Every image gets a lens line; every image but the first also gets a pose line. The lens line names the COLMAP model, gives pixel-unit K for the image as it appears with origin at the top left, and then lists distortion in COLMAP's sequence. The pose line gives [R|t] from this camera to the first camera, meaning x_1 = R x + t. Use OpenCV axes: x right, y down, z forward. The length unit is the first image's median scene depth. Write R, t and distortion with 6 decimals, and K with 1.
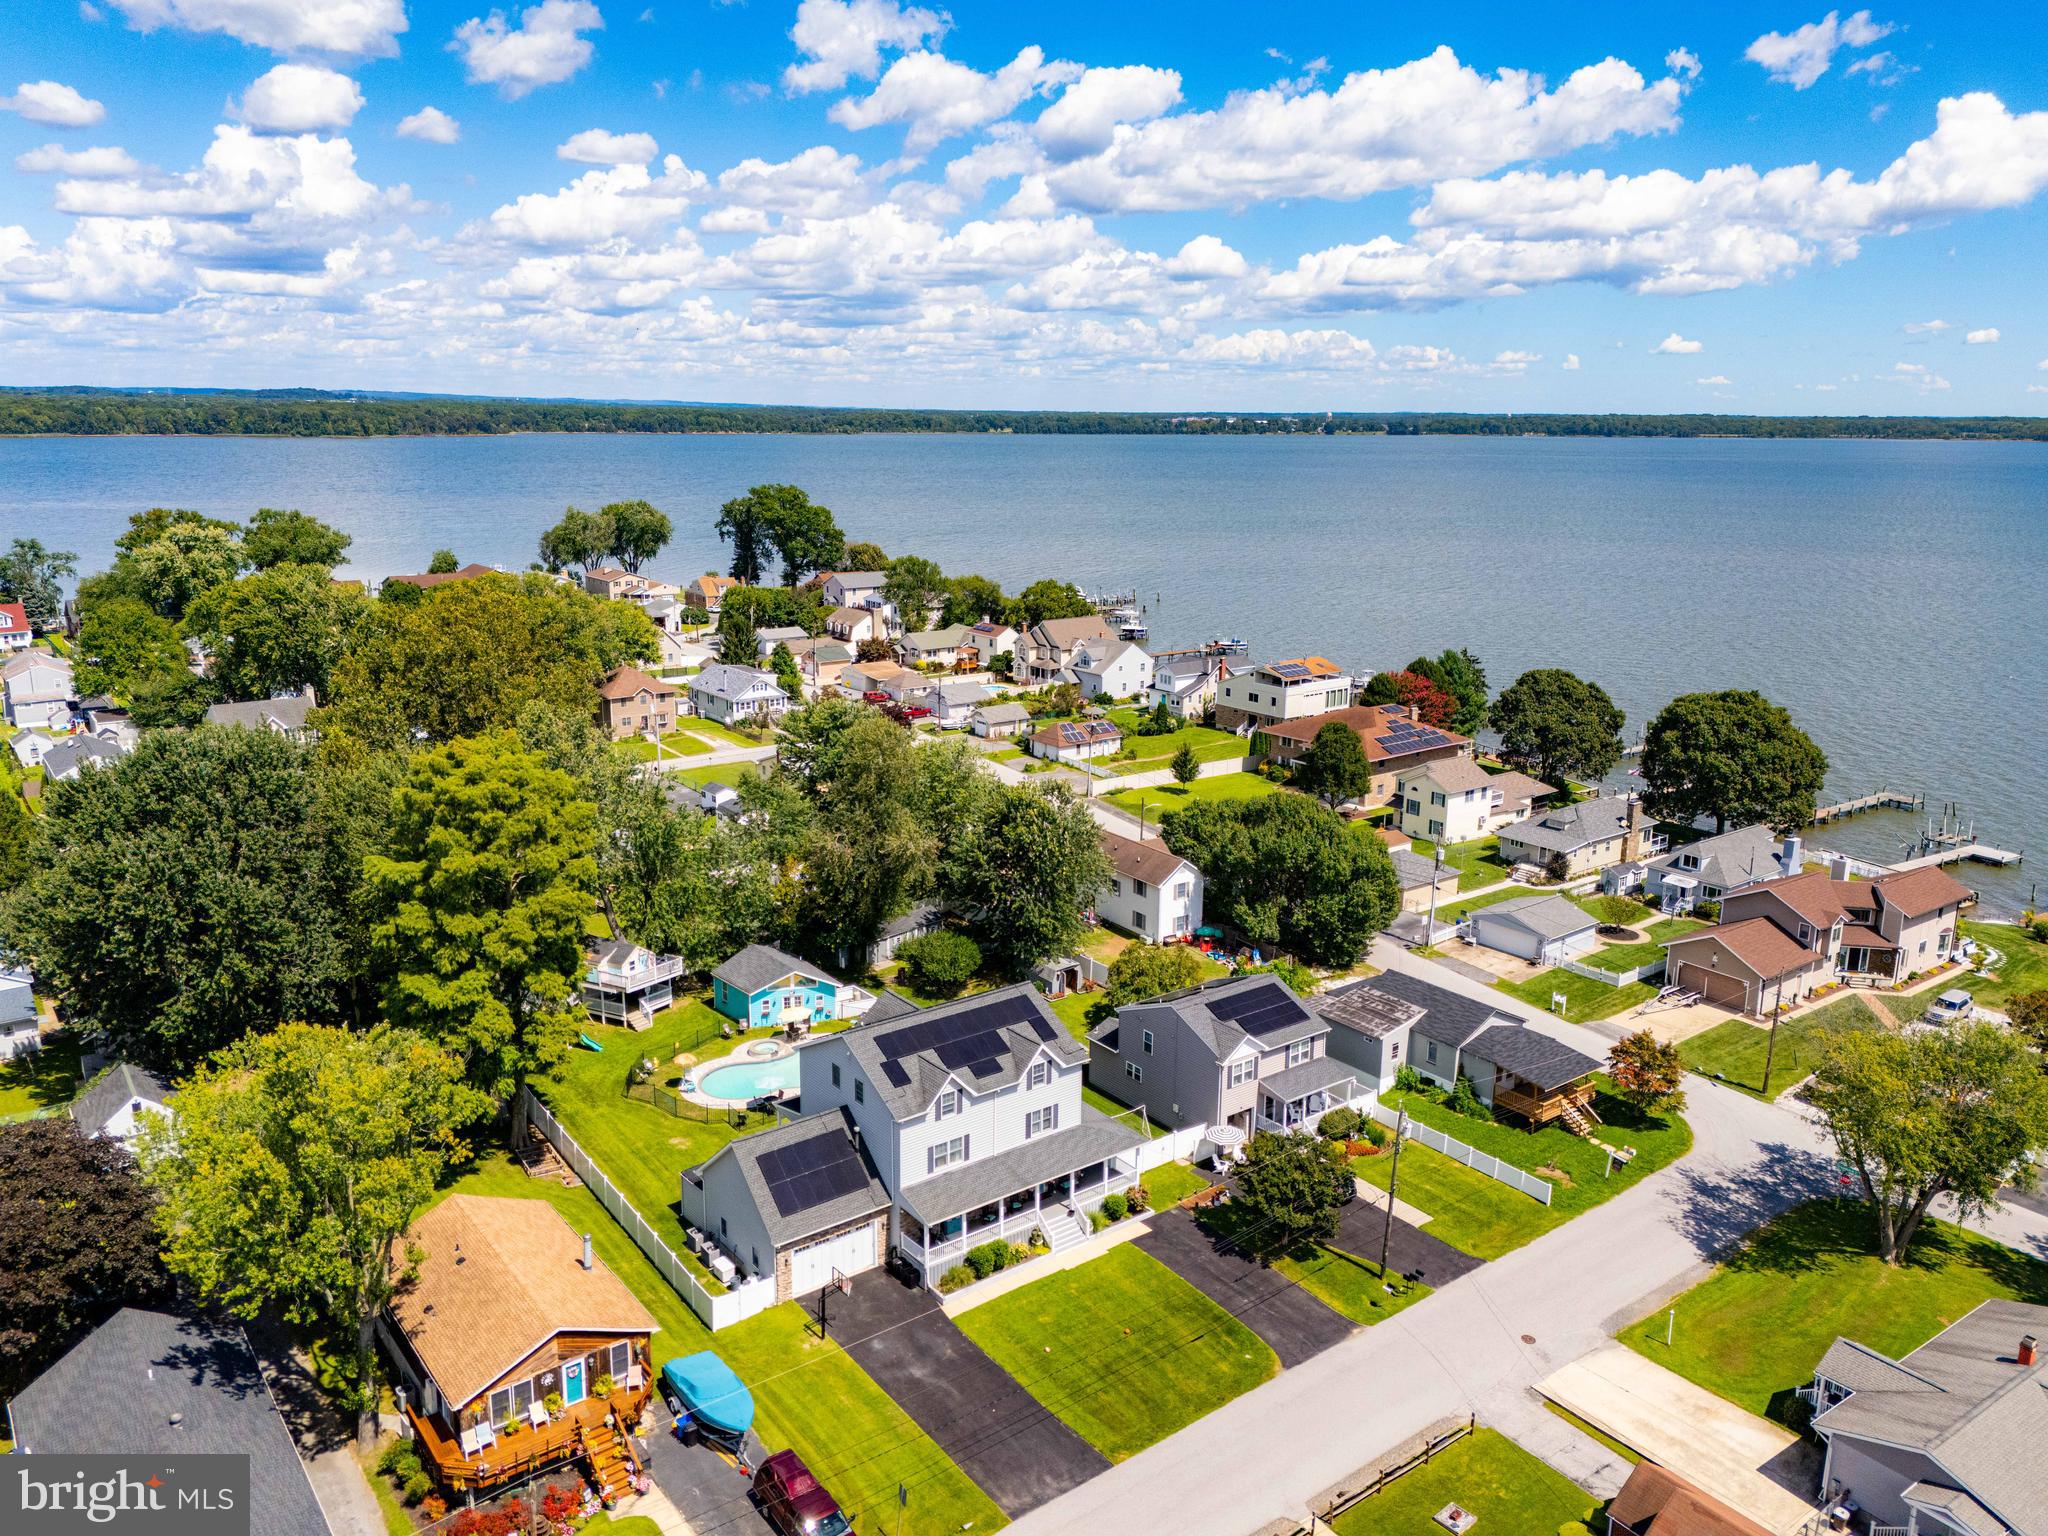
lens RADIAL K [[1517.5, 0, 1021.0], [0, 1517.5, 762.7], [0, 0, 1]] dist [0.083892, -0.072757]
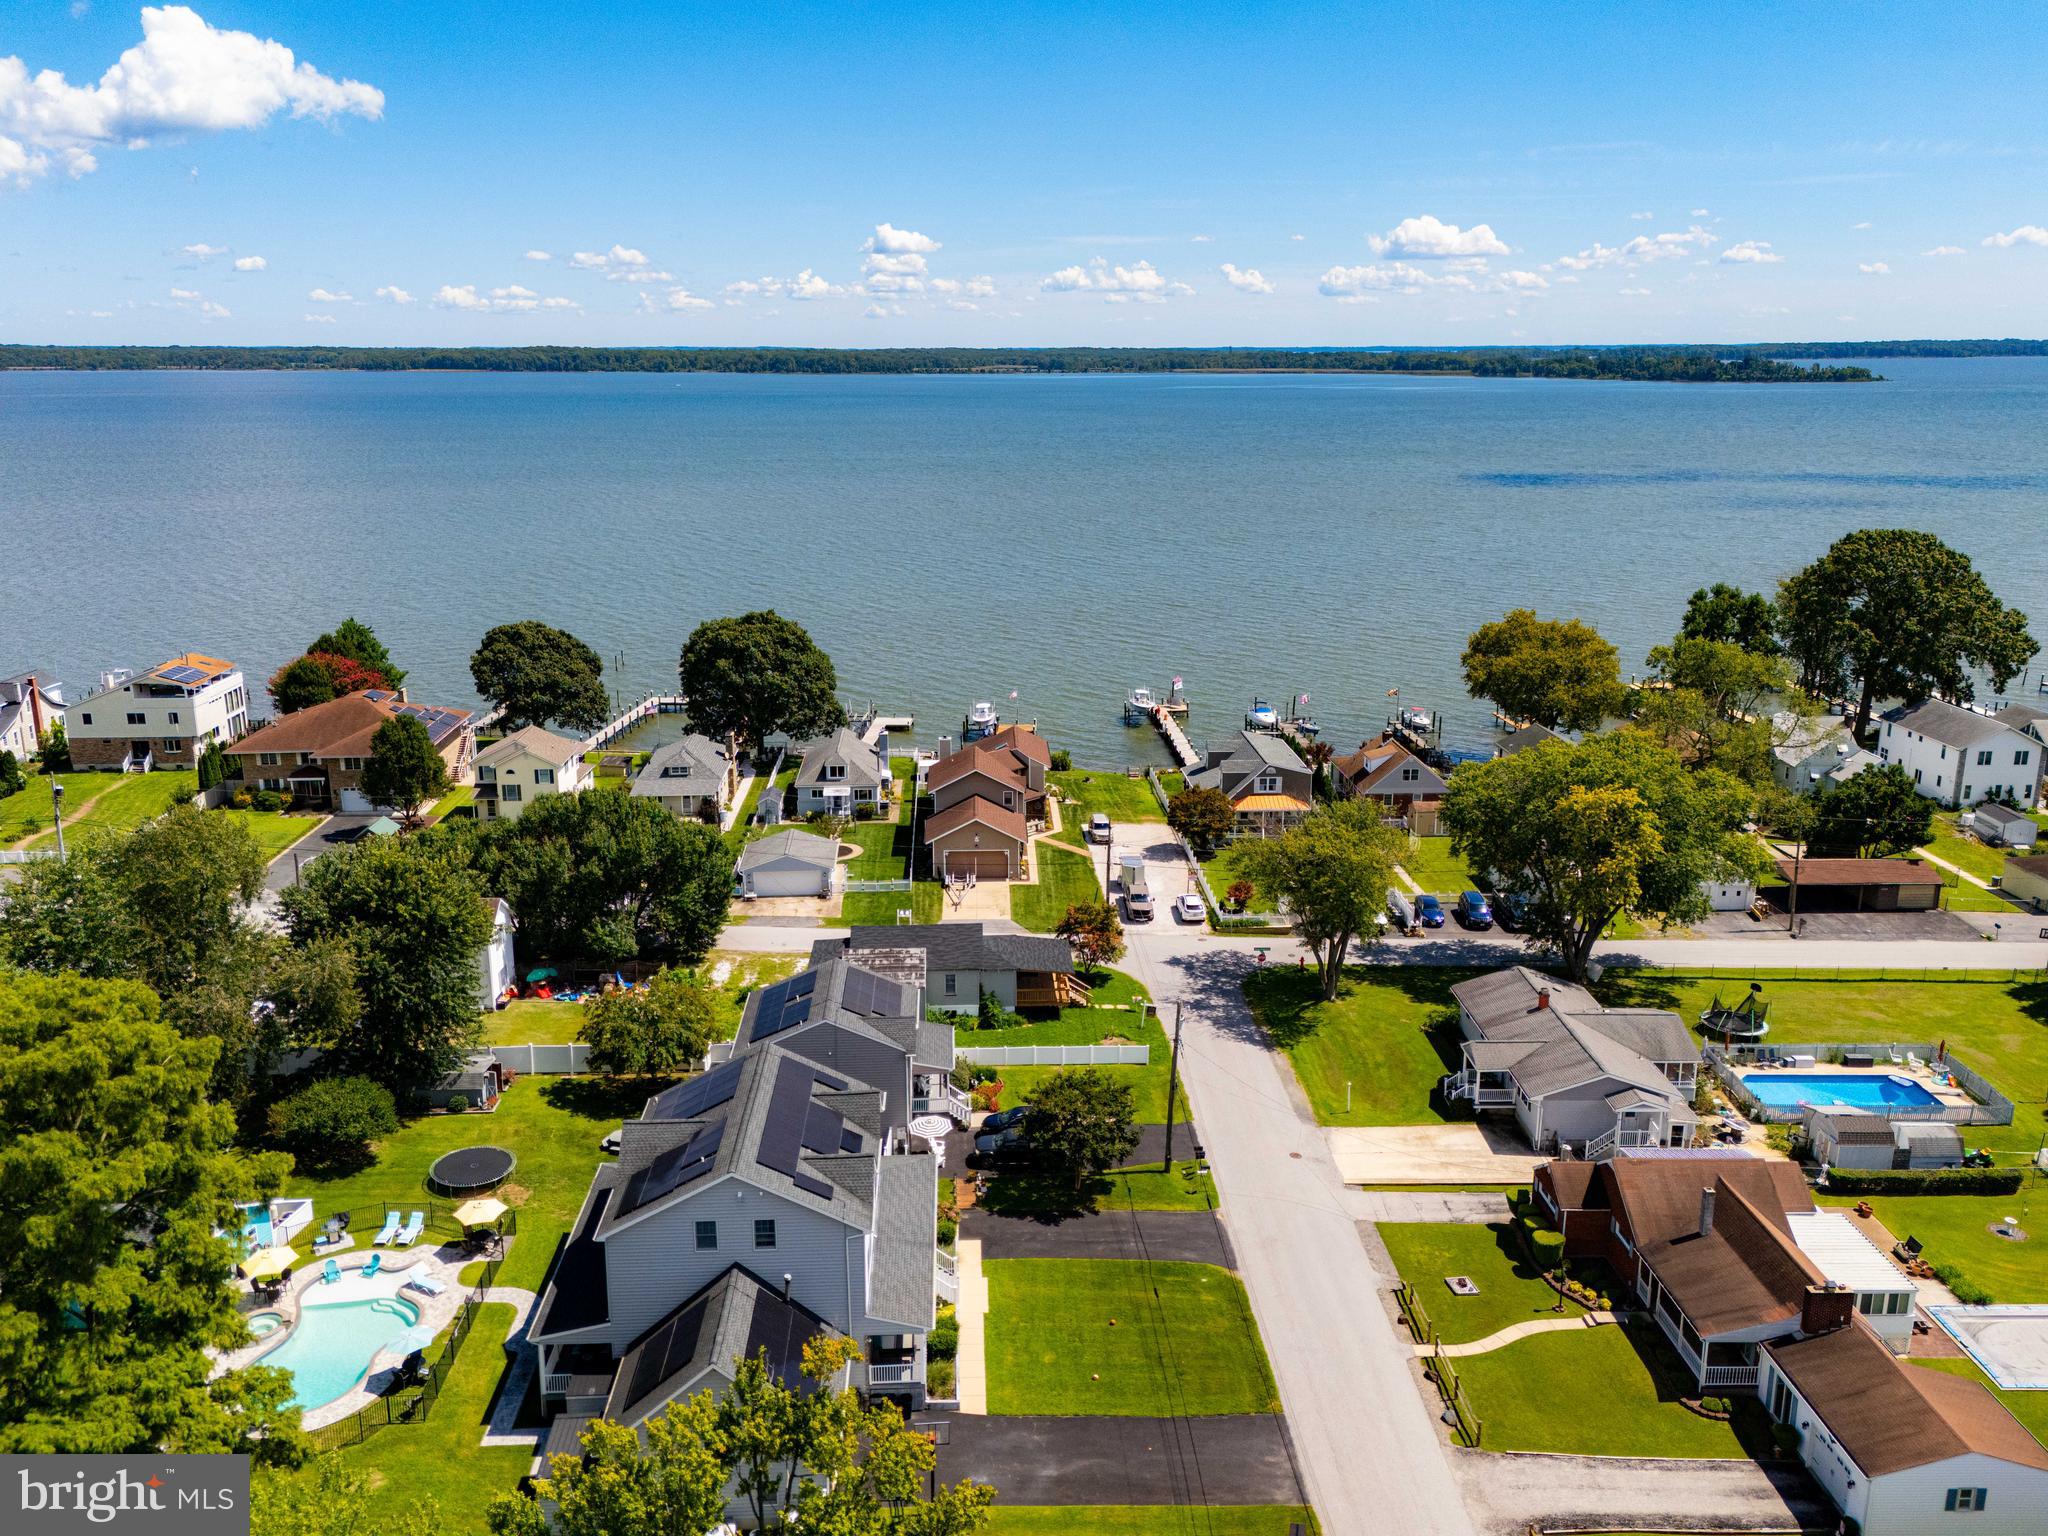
lens RADIAL K [[1628.8, 0, 1024.0], [0, 1628.8, 768.0], [0, 0, 1]] dist [0.109112, -0.099587]
pose [[0.570077, -0.217921, 0.792163, -0.380725], [0.196203, 0.972395, 0.126305, -0.054653], [-0.797820, 0.083421, 0.597097, 0.226088]]
